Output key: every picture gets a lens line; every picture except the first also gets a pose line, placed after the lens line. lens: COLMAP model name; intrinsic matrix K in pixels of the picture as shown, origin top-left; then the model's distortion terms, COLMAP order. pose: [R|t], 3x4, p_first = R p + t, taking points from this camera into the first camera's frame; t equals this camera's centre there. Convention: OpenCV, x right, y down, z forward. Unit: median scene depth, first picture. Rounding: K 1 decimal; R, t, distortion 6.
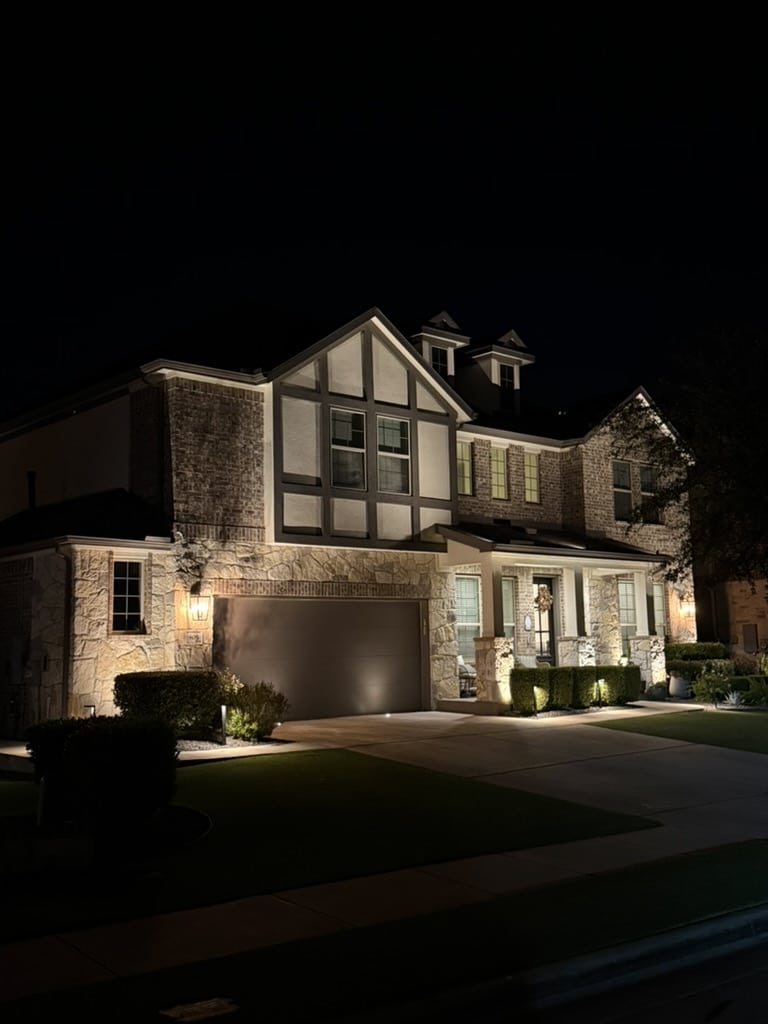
lens RADIAL K [[1076.0, 0, 384.4], [0, 1076.0, 510.5], [0, 0, 1]] dist [0.156844, 0.000000]
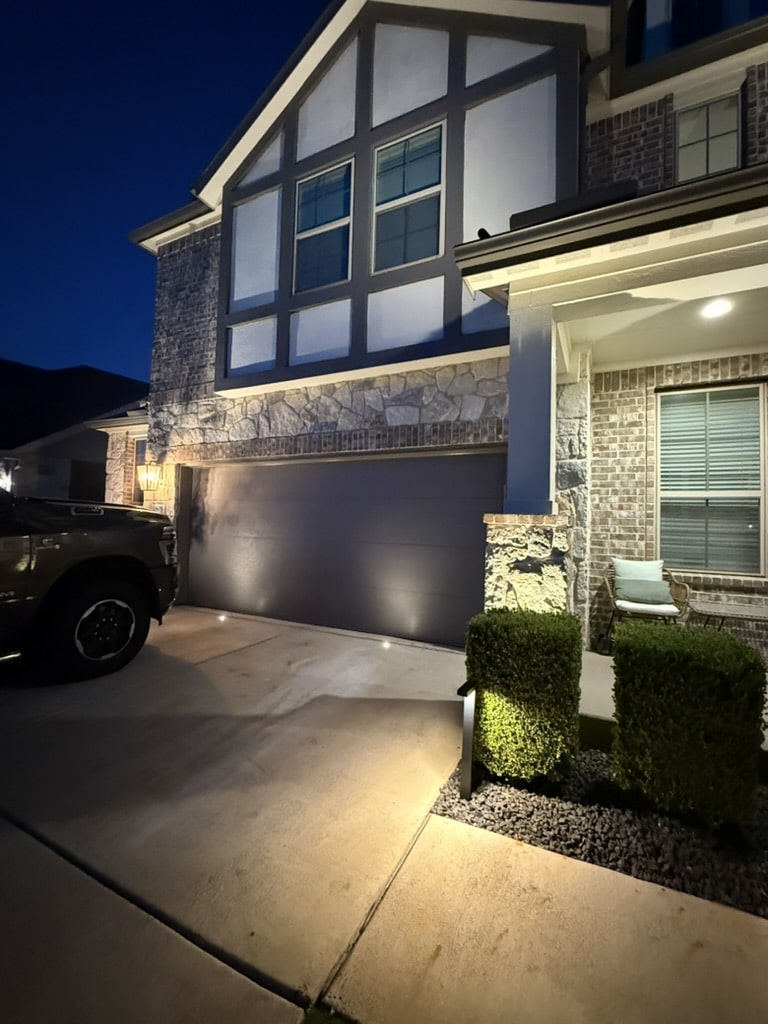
lens RADIAL K [[441.2, 0, 386.2], [0, 441.2, 509.9], [0, 0, 1]] dist [0.001816, -0.000147]
pose [[0.358069, -0.009259, -0.933649, 0.218017], [0.080564, 0.996528, 0.021015, 0.105232], [0.930213, -0.082744, 0.357572, 0.873411]]
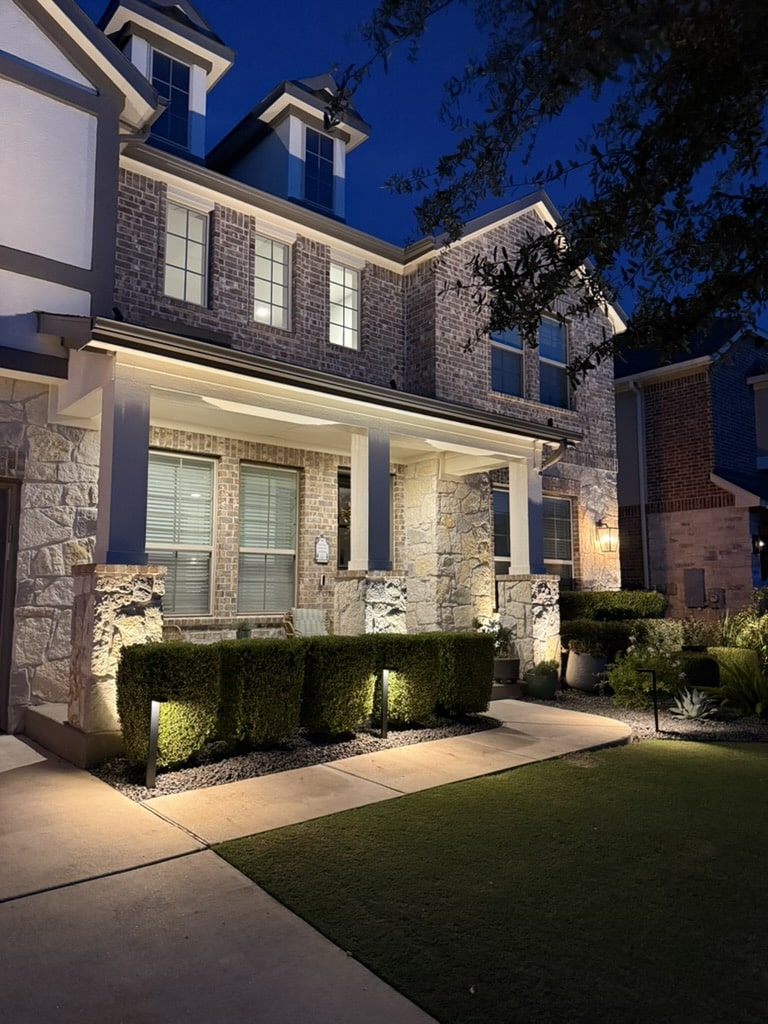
lens RADIAL K [[718.2, 0, 386.4], [0, 718.2, 507.8], [0, 0, 1]] dist [0.069117, -0.014068]
pose [[0.999020, 0.014999, -0.041650, 0.206314], [-0.014857, 0.999883, 0.003706, 0.090542], [0.041700, -0.003083, 0.999125, 0.709936]]
